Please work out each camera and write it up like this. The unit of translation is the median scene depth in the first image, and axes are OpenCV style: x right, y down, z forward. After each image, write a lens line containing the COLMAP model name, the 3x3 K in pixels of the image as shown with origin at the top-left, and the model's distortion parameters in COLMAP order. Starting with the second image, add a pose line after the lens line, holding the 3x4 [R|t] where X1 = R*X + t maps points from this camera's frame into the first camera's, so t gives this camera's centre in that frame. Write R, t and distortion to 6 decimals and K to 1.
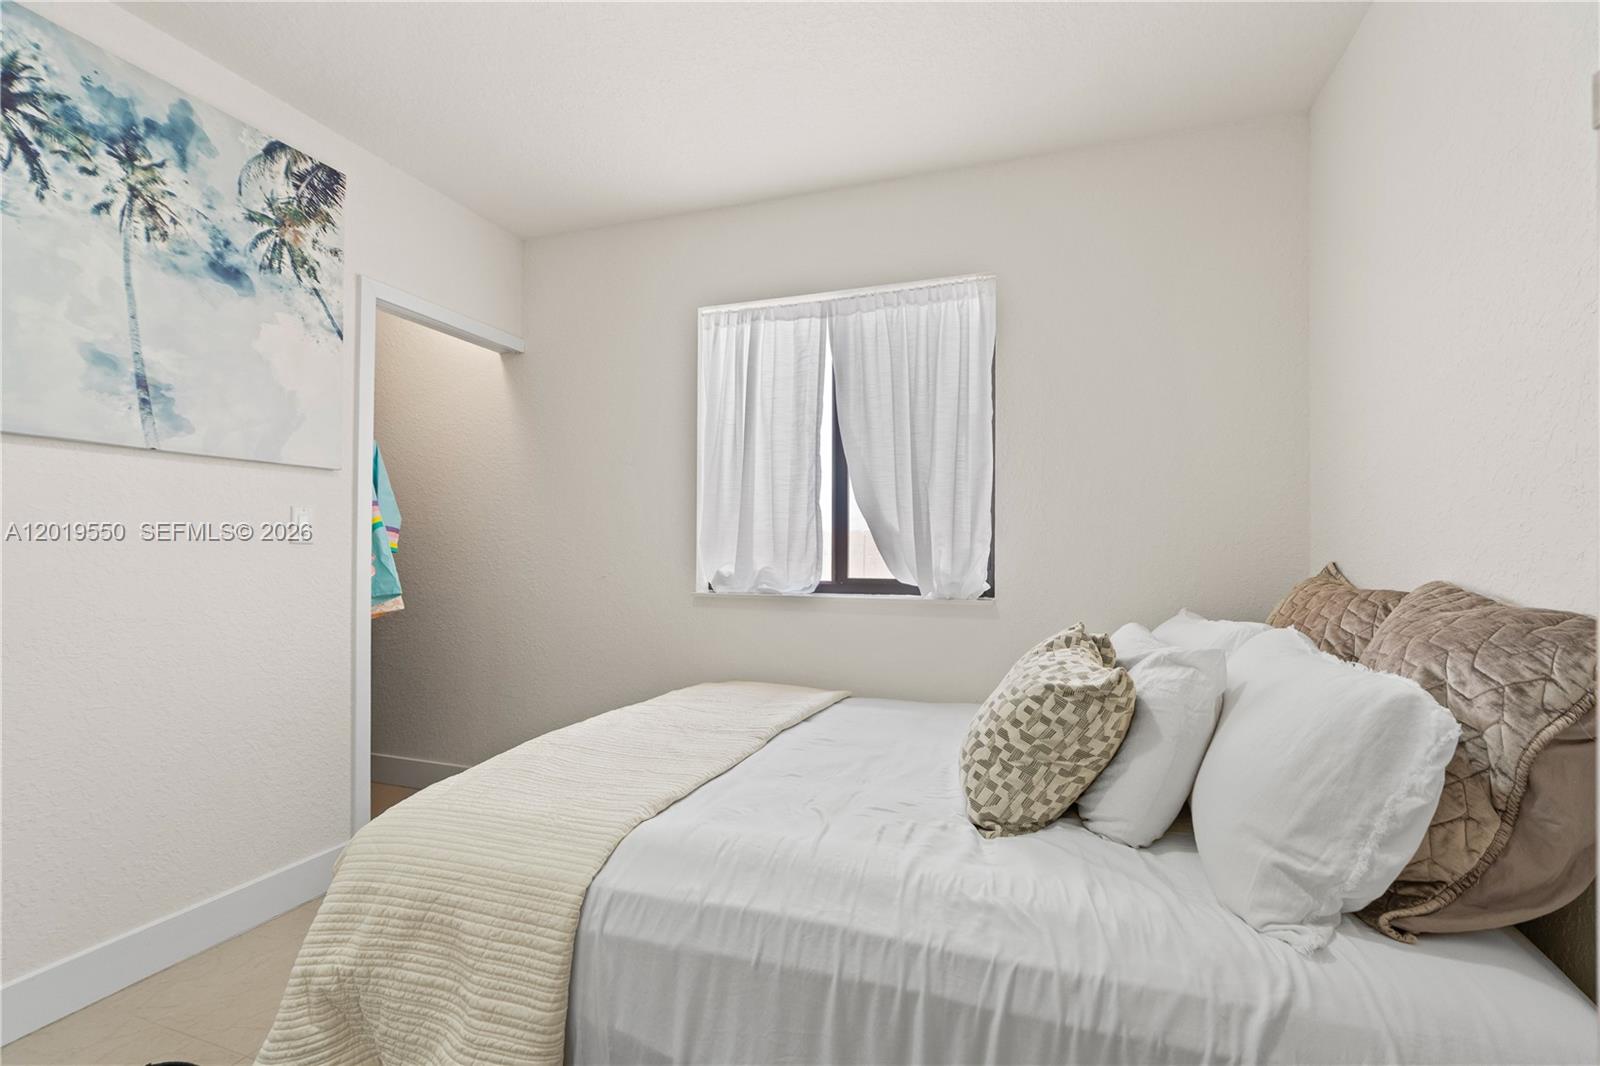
lens RADIAL K [[712.7, 0, 804.8], [0, 712.7, 537.1], [0, 0, 1]] dist [-0.004751, 0.002085]
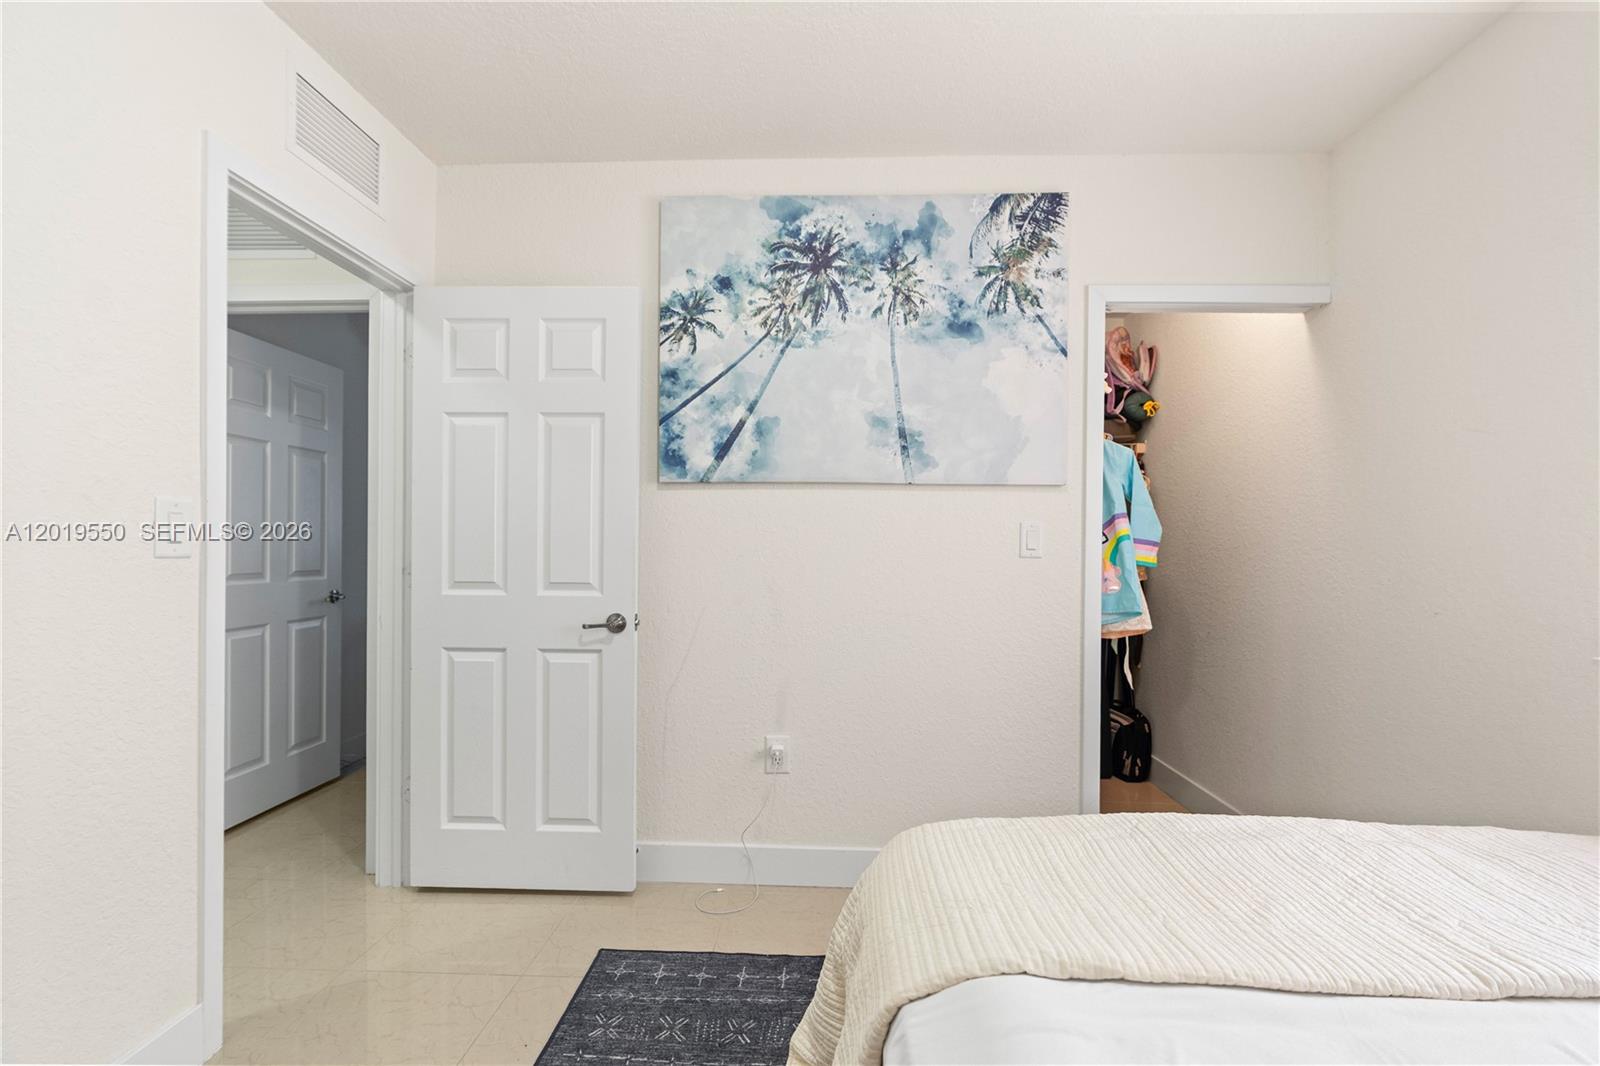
lens RADIAL K [[712.7, 0, 802.7], [0, 712.7, 546.7], [0, 0, 1]] dist [-0.004751, 0.002085]
pose [[0.290128, -0.003877, -0.956980, 0.235341], [0.003792, 0.999989, -0.002901, -0.005304], [0.956980, -0.002787, 0.290140, 0.387476]]
